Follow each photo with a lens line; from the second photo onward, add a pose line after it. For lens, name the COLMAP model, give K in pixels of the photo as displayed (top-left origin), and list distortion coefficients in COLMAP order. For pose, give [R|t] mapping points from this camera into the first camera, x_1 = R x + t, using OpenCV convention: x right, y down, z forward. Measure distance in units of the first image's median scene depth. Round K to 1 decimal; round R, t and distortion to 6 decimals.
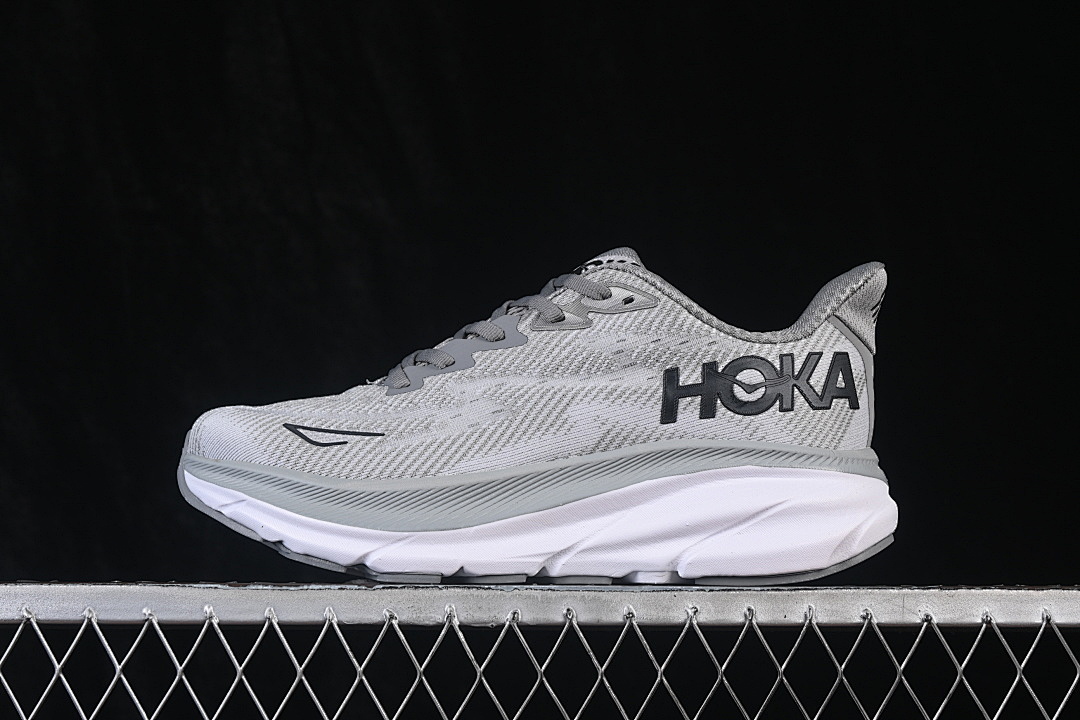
lens RADIAL K [[2445.7, 0, 540.0], [0, 2445.7, 360.0], [0, 0, 1]] dist [0.046659, -0.258320]
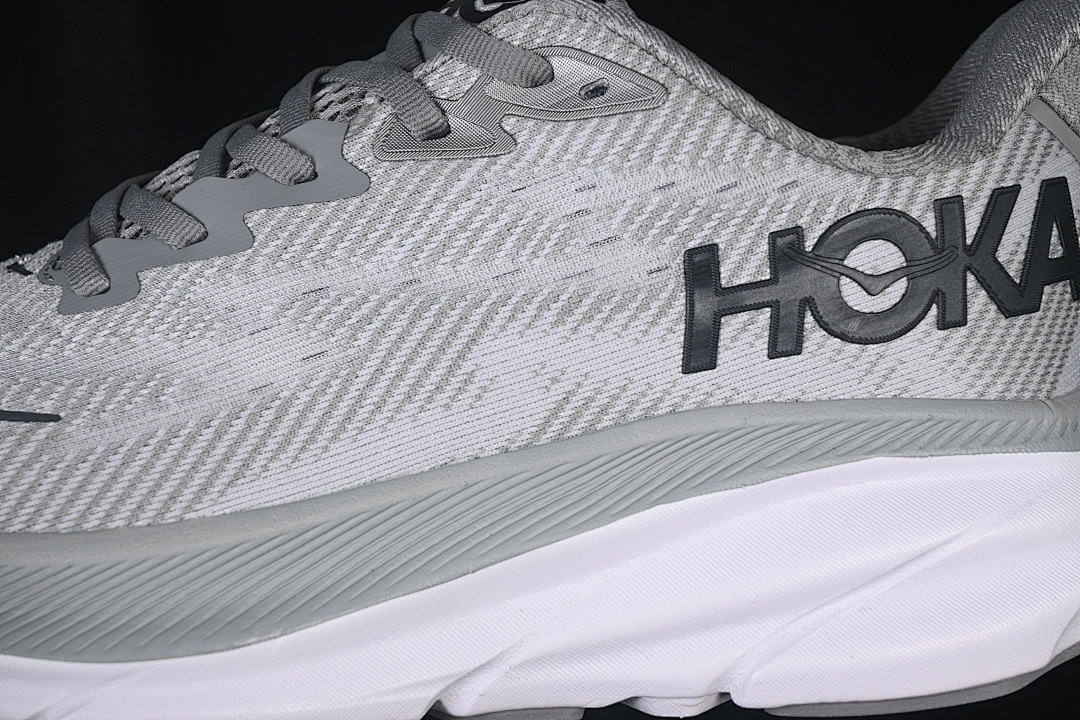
lens RADIAL K [[2445.7, 0, 540.0], [0, 2445.7, 360.0], [0, 0, 1]] dist [0.046659, -0.258320]
pose [[0.992340, -0.056697, 0.109759, -0.025514], [0.030346, 0.973115, 0.228310, -0.079163], [-0.119753, -0.223231, 0.967382, 0.566011]]
